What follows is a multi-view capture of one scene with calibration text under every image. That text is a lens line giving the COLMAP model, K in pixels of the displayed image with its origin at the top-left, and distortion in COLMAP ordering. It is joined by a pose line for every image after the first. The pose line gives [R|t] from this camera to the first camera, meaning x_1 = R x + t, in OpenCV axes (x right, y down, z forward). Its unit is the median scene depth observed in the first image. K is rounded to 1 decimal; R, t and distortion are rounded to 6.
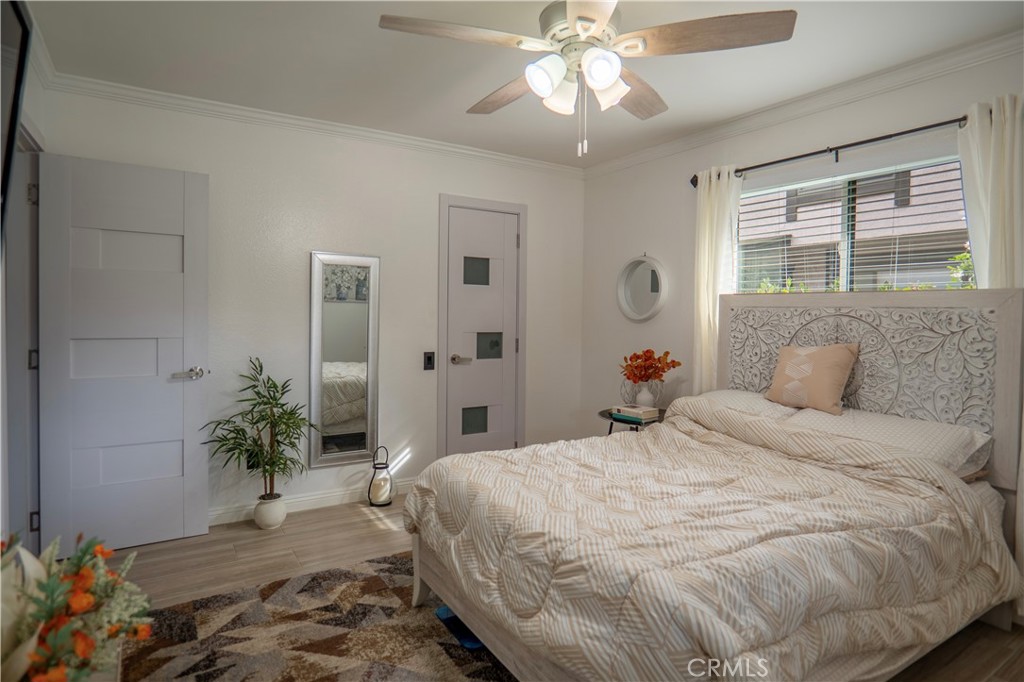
lens RADIAL K [[562.4, 0, 515.0], [0, 562.4, 342.7], [0, 0, 1]] dist [0.001180, 0.000175]
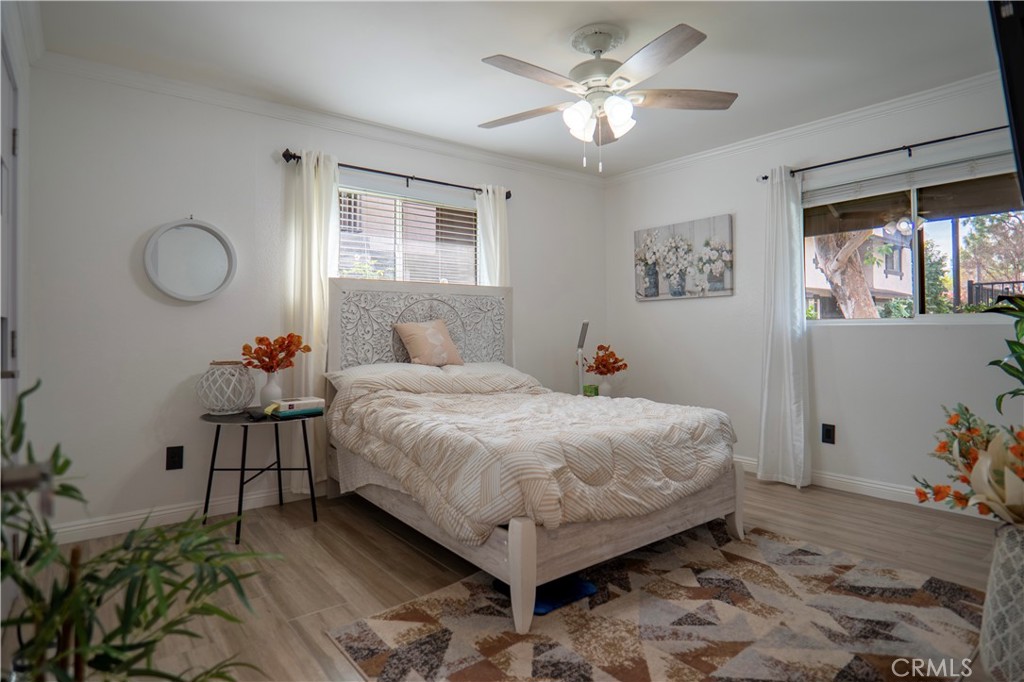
lens RADIAL K [[562.4, 0, 515.0], [0, 562.4, 342.7], [0, 0, 1]] dist [0.001180, 0.000175]
pose [[-0.107729, -0.034838, 0.993570, -0.978284], [0.058155, 0.997454, 0.041280, 0.015517], [-0.992478, 0.062228, -0.105428, 1.084614]]
